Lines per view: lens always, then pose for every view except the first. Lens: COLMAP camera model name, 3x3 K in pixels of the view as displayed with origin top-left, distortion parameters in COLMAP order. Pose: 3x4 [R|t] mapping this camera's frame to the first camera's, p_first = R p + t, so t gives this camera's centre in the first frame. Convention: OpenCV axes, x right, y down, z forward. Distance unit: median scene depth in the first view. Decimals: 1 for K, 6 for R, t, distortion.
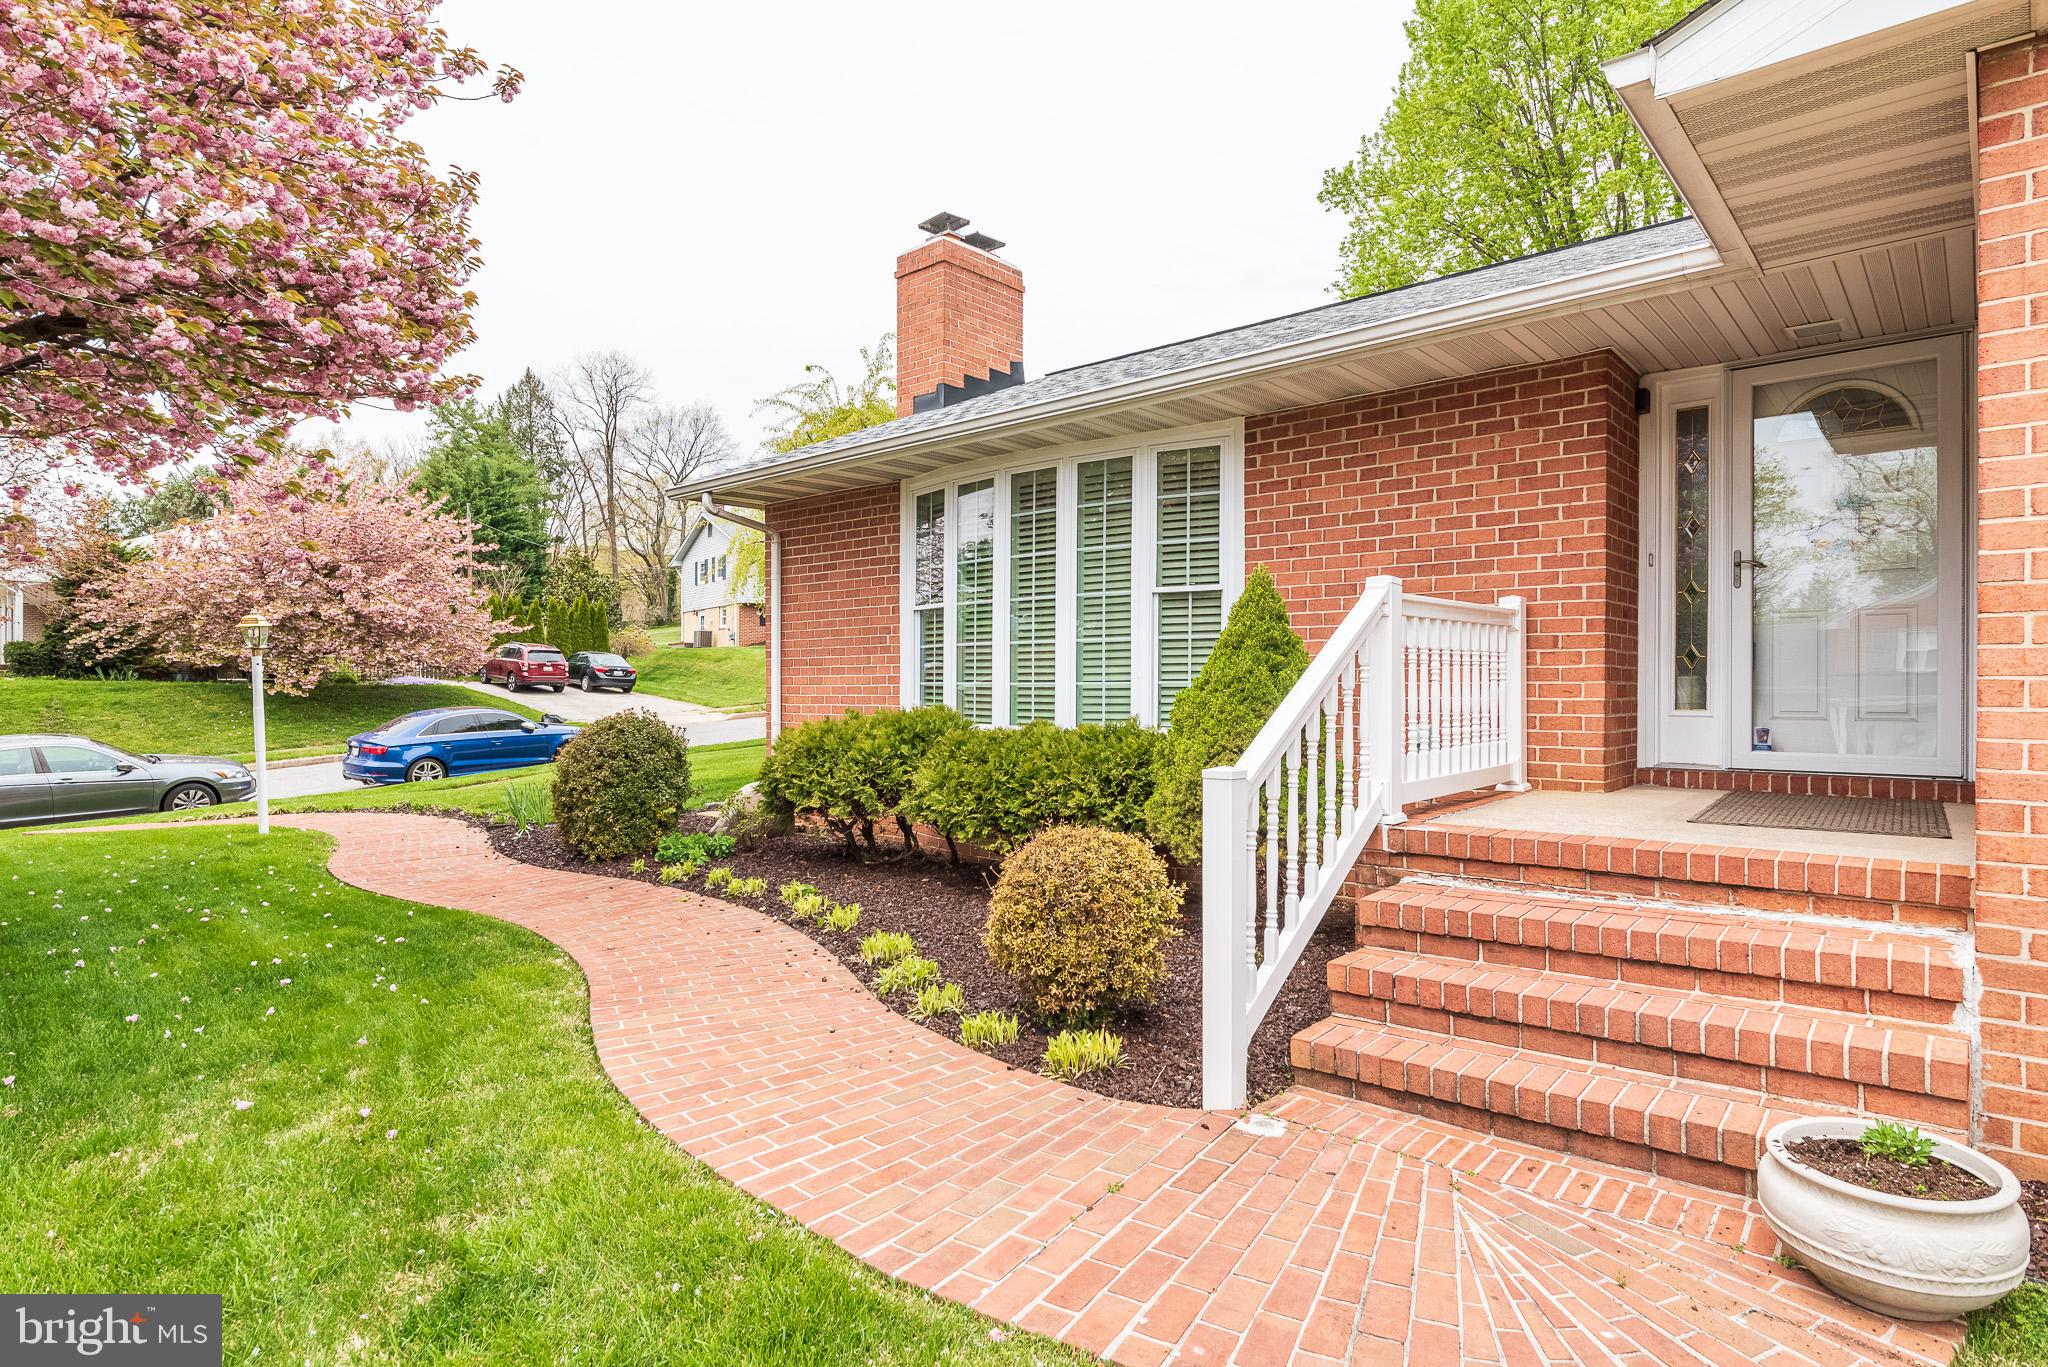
lens RADIAL K [[1087.6, 0, 1024.0], [0, 1087.6, 683.5], [0, 0, 1]] dist [0.002984, 0.000072]
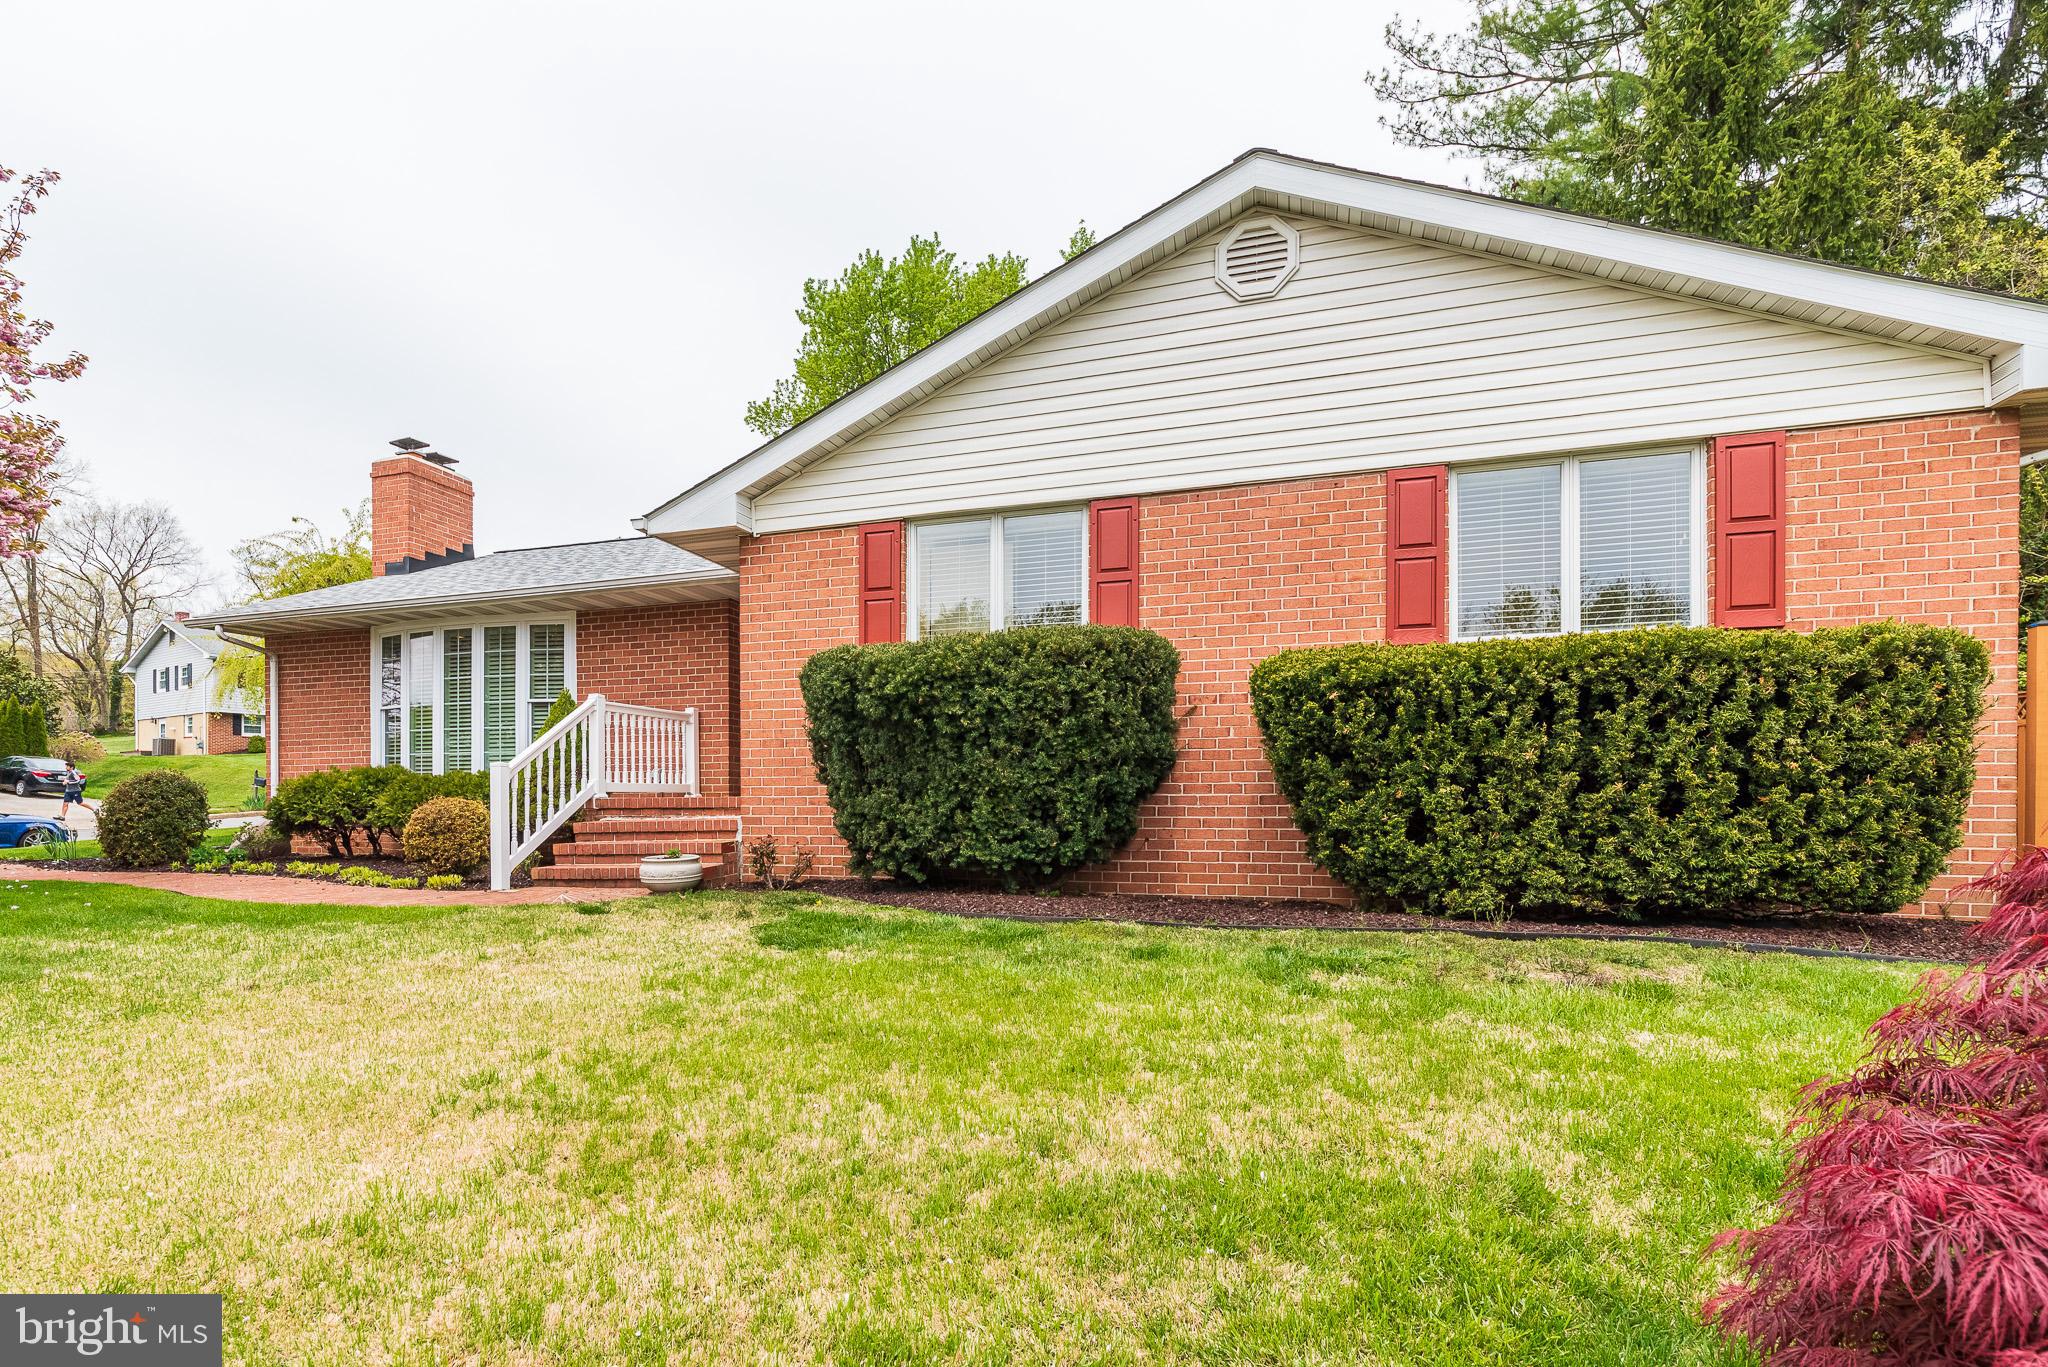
lens RADIAL K [[954.6, 0, 939.6], [0, 954.6, 802.8], [0, 0, 1]] dist [-0.000450, -0.000292]
pose [[0.919266, -0.003524, 0.393620, 0.110307], [0.002526, 0.999992, 0.003052, 0.073507], [-0.393628, -0.001811, 0.919268, -0.662616]]
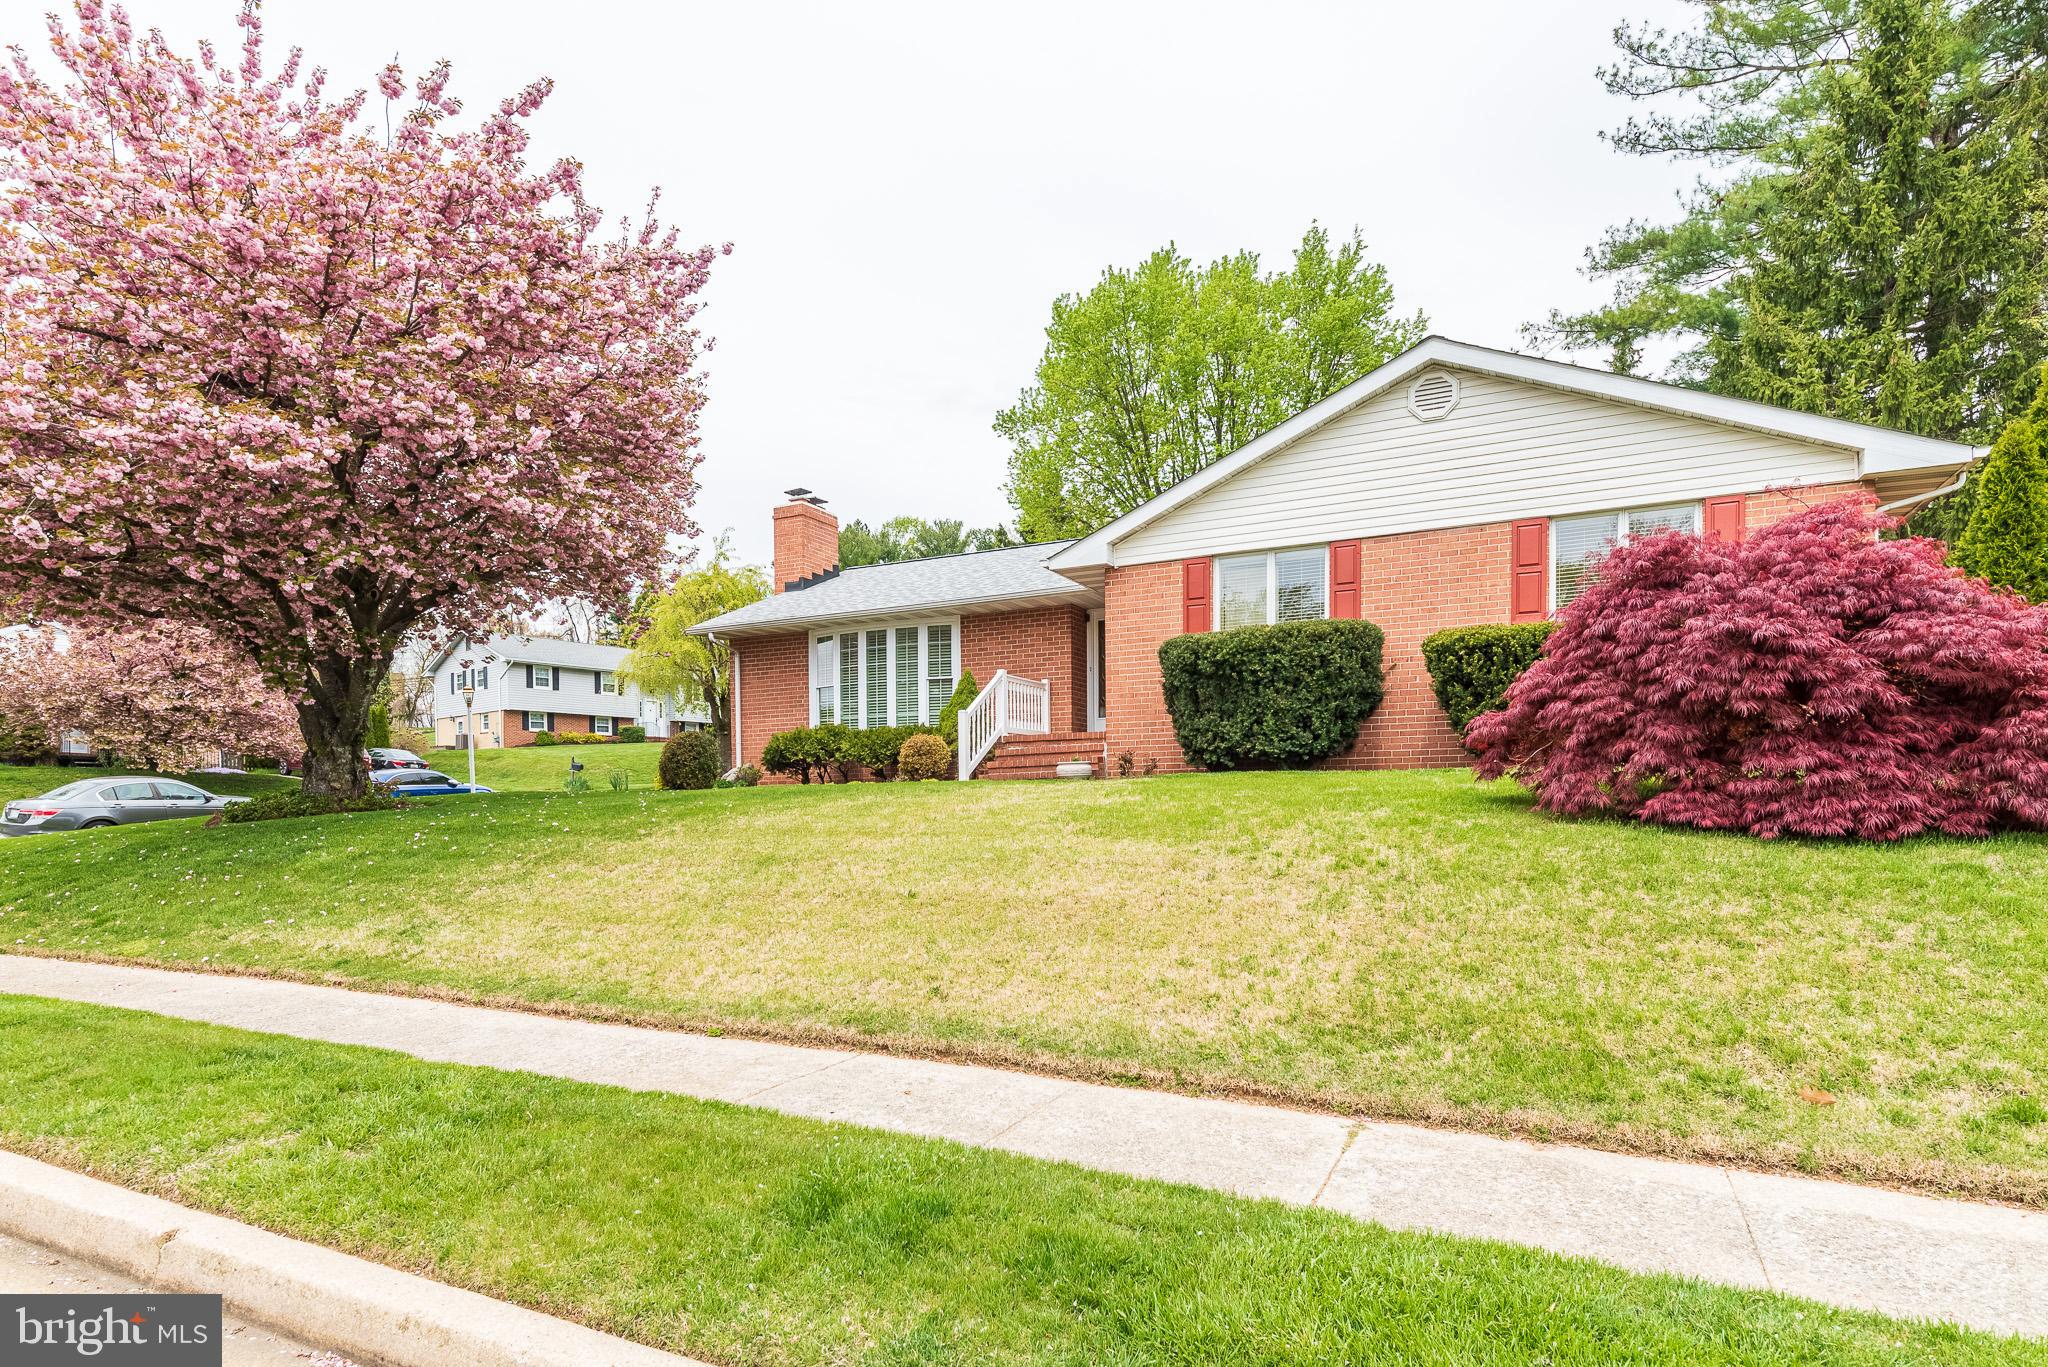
lens RADIAL K [[1043.7, 0, 988.7], [0, 1043.7, 824.6], [0, 0, 1]] dist [-0.001958, -0.000214]
pose [[0.967603, -0.014006, 0.252087, -0.340961], [0.008773, 0.999722, 0.021870, 0.193991], [-0.252324, -0.018950, 0.967457, -1.346978]]
